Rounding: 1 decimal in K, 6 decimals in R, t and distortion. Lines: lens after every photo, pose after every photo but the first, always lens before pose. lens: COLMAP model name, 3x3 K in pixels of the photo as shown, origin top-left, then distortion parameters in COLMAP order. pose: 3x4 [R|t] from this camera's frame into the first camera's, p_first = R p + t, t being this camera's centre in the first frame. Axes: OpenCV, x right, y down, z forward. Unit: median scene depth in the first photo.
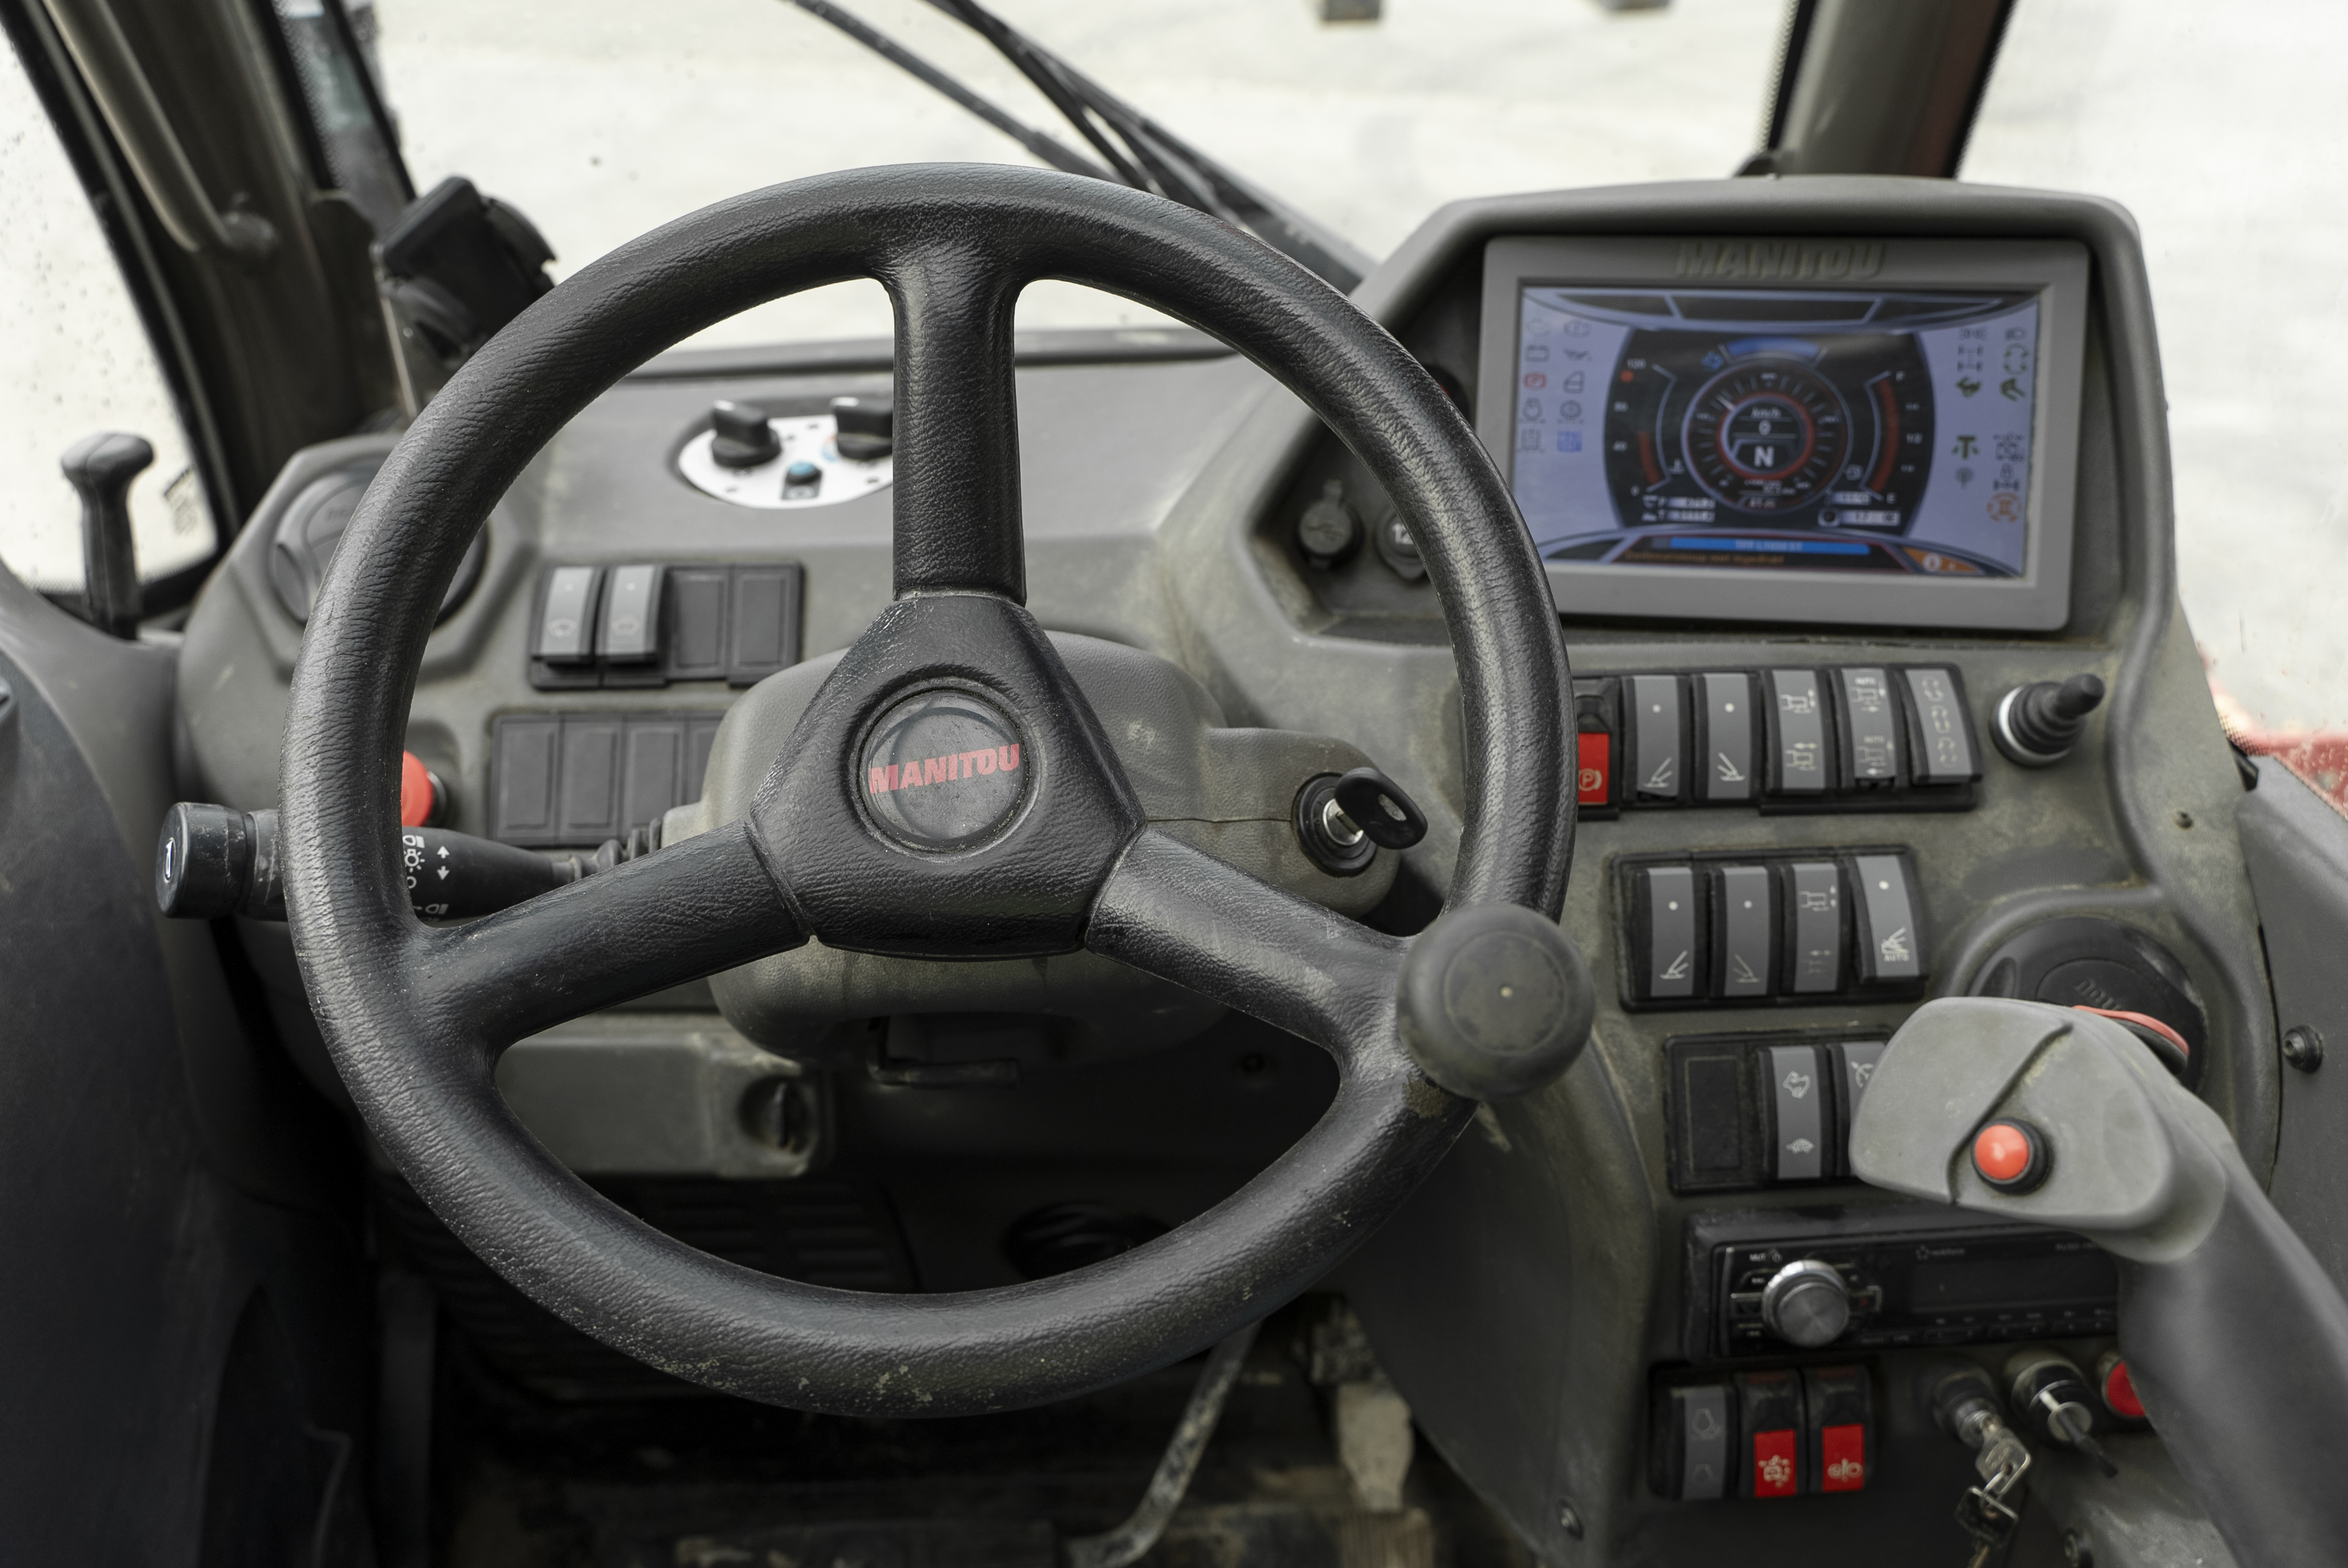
lens RADIAL K [[1967.9, 0, 1163.6], [0, 1967.9, 758.3], [0, 0, 1]] dist [-0.018251, 0.015080]
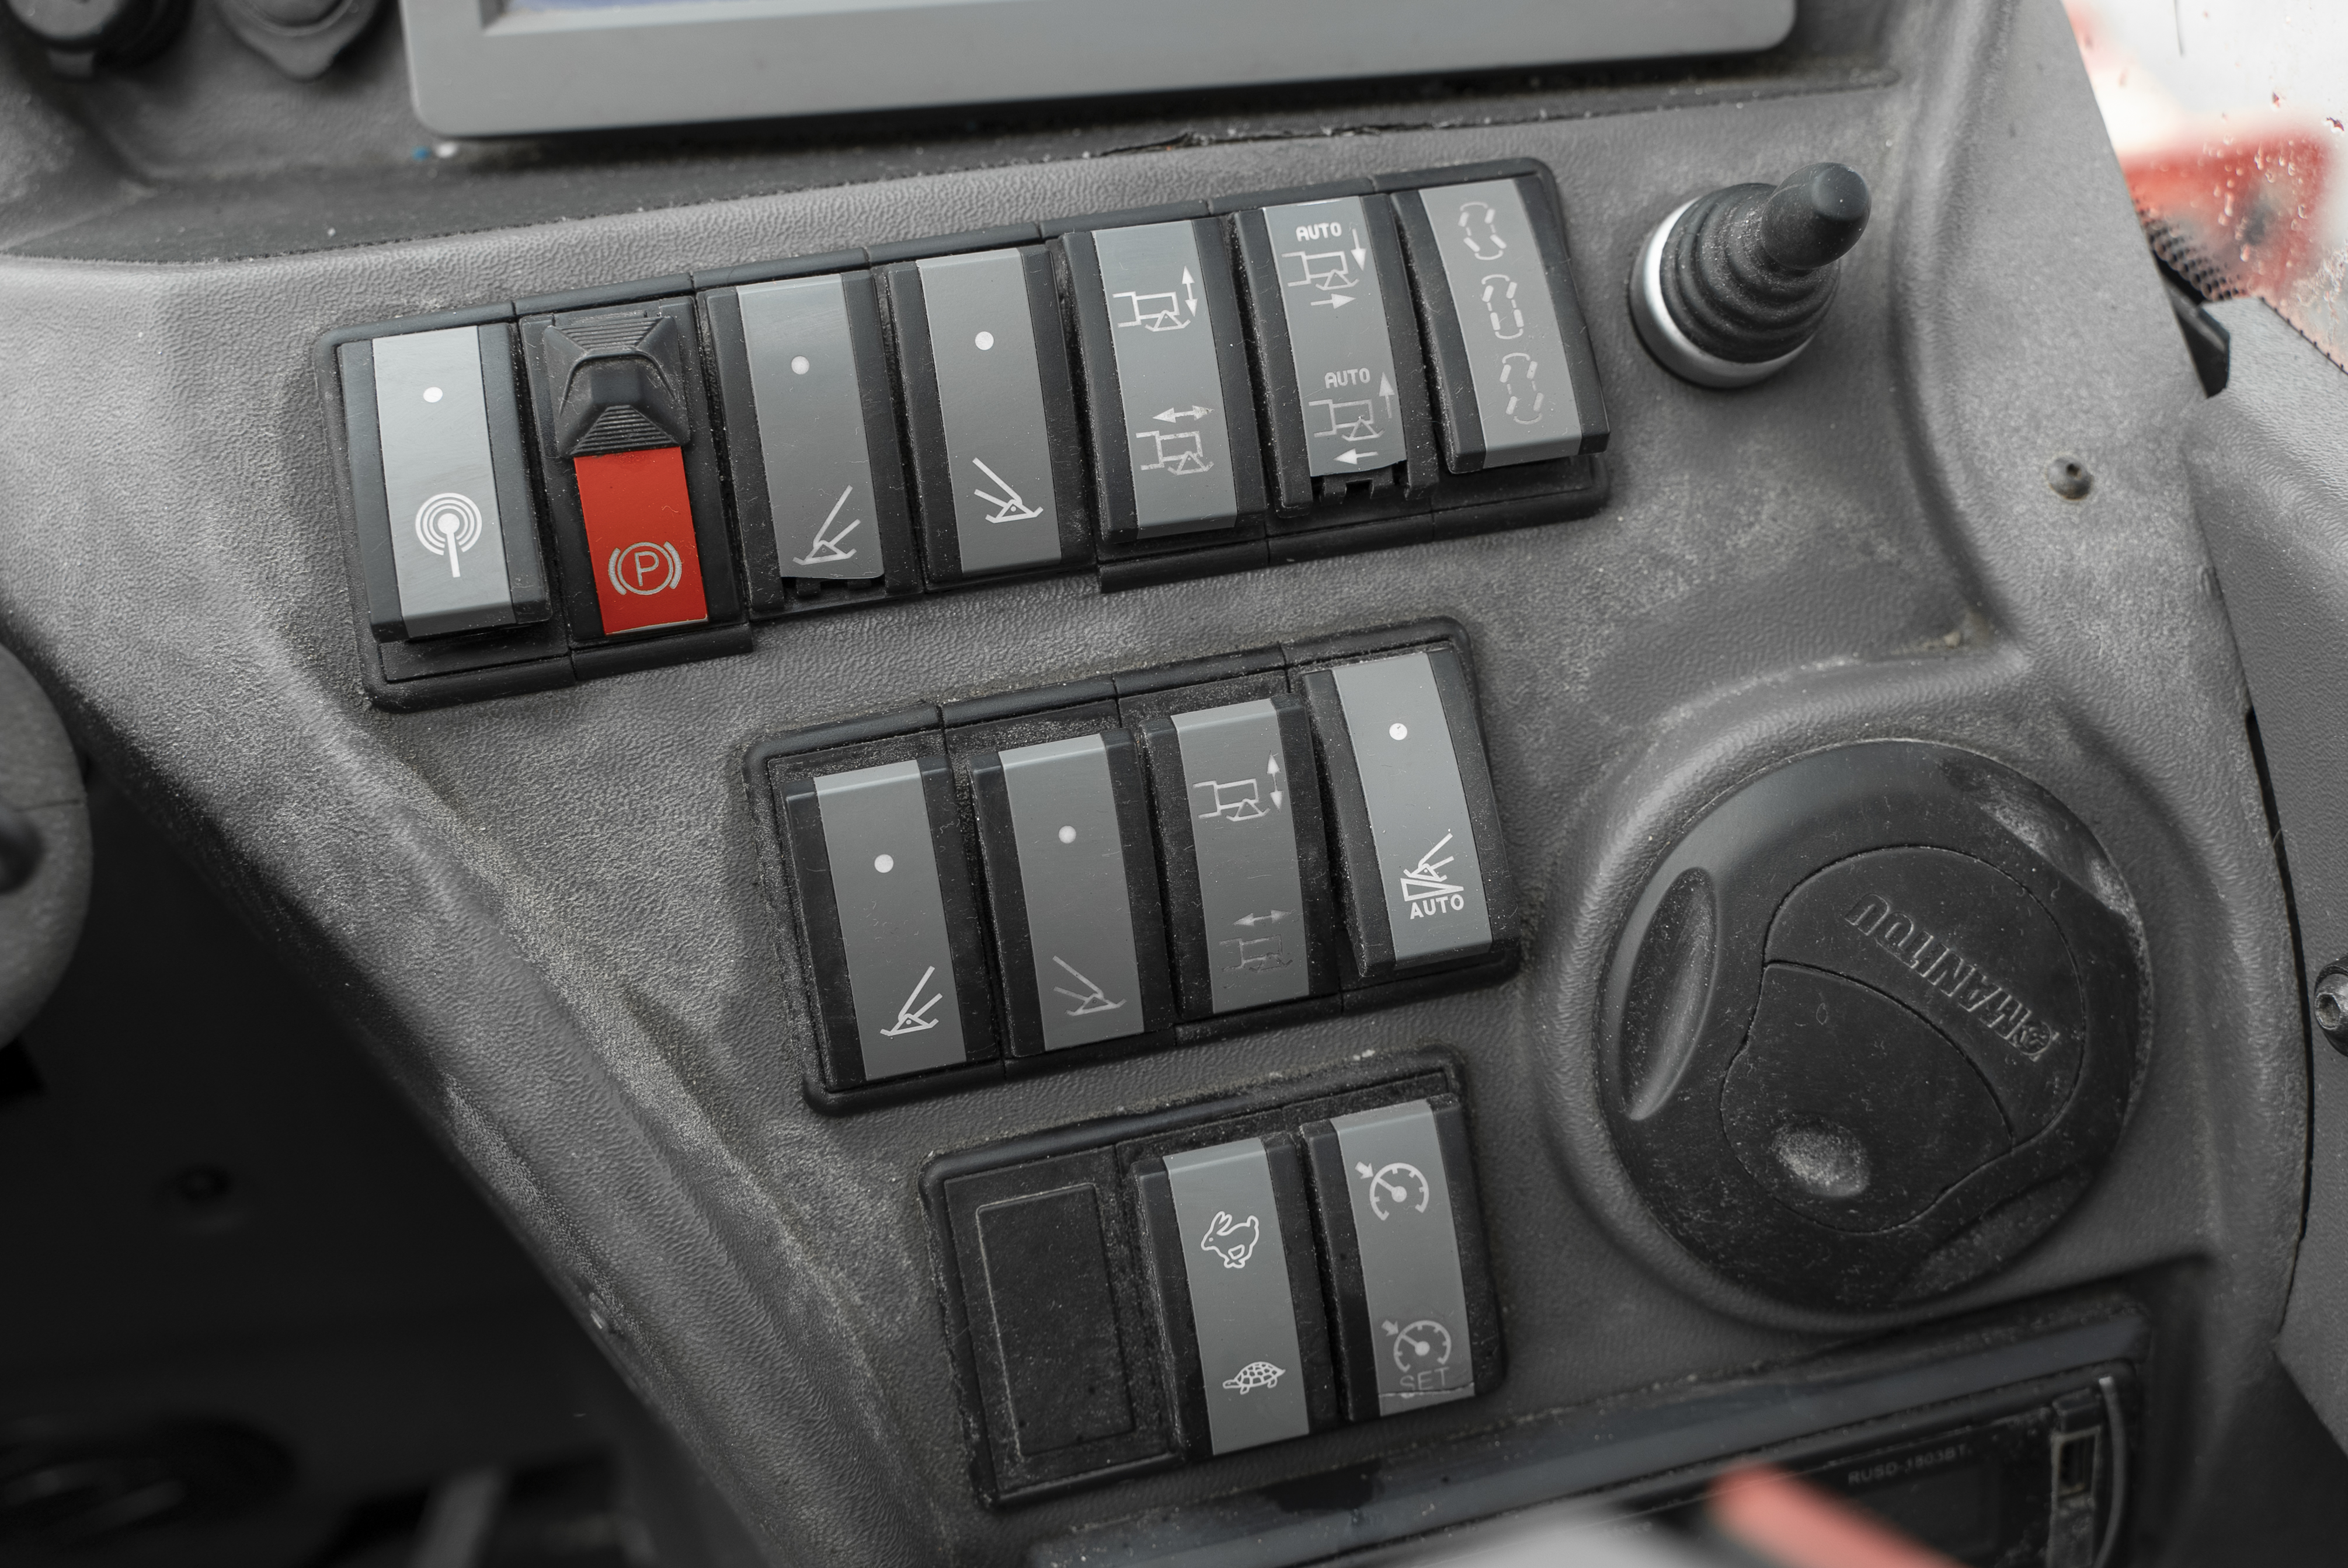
lens RADIAL K [[2632.7, 0, 1176.0], [0, 2632.7, 786.4], [0, 0, 1]] dist [-0.001297, 0.000000]
pose [[0.981024, -0.140768, 0.133327, 0.226421], [0.113230, 0.974168, 0.195384, -0.035102], [-0.157387, -0.176580, 0.971622, 0.429828]]
